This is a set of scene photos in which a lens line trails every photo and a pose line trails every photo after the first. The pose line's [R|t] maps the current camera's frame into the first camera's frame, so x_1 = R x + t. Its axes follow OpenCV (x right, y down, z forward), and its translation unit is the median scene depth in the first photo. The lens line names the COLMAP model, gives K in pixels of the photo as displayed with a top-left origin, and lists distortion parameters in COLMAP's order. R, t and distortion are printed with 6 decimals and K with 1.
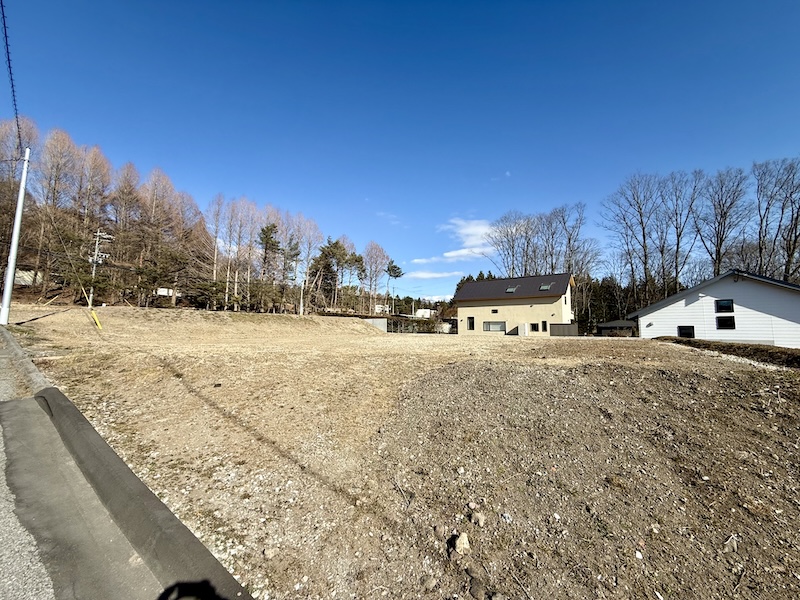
lens RADIAL K [[313.1, 0, 401.3], [0, 313.1, 299.9], [0, 0, 1]] dist [0.000870, -0.000014]
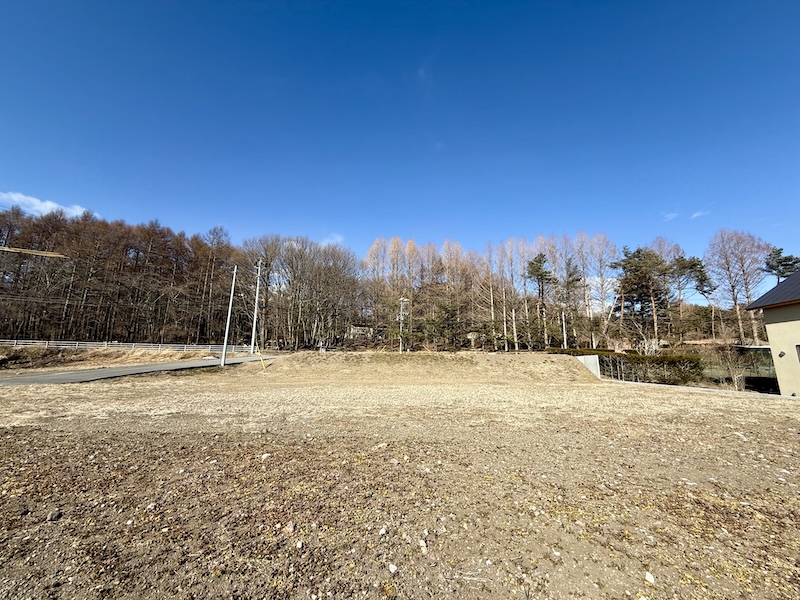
lens RADIAL K [[313.1, 0, 398.1], [0, 313.1, 301.8], [0, 0, 1]] dist [0.000870, -0.000014]
pose [[0.498857, -0.171401, -0.849567, 0.141727], [0.068991, 0.984992, -0.158213, 0.014310], [0.863934, 0.020313, 0.503195, 0.177365]]
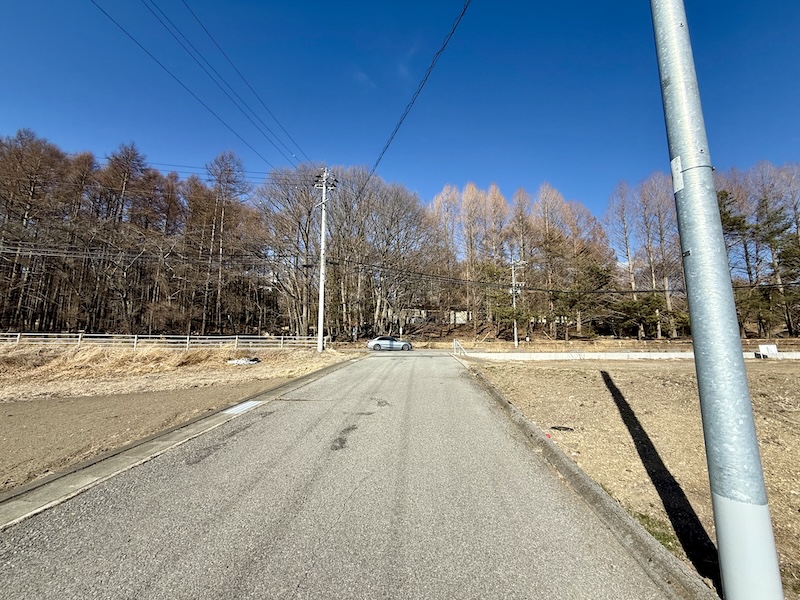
lens RADIAL K [[313.1, 0, 399.4], [0, 313.1, 298.5], [0, 0, 1]] dist [0.000870, -0.000014]
pose [[0.510613, -0.150778, -0.846487, -0.233230], [0.081107, 0.988561, -0.127159, -0.008595], [0.855977, -0.003727, 0.517001, 0.146543]]
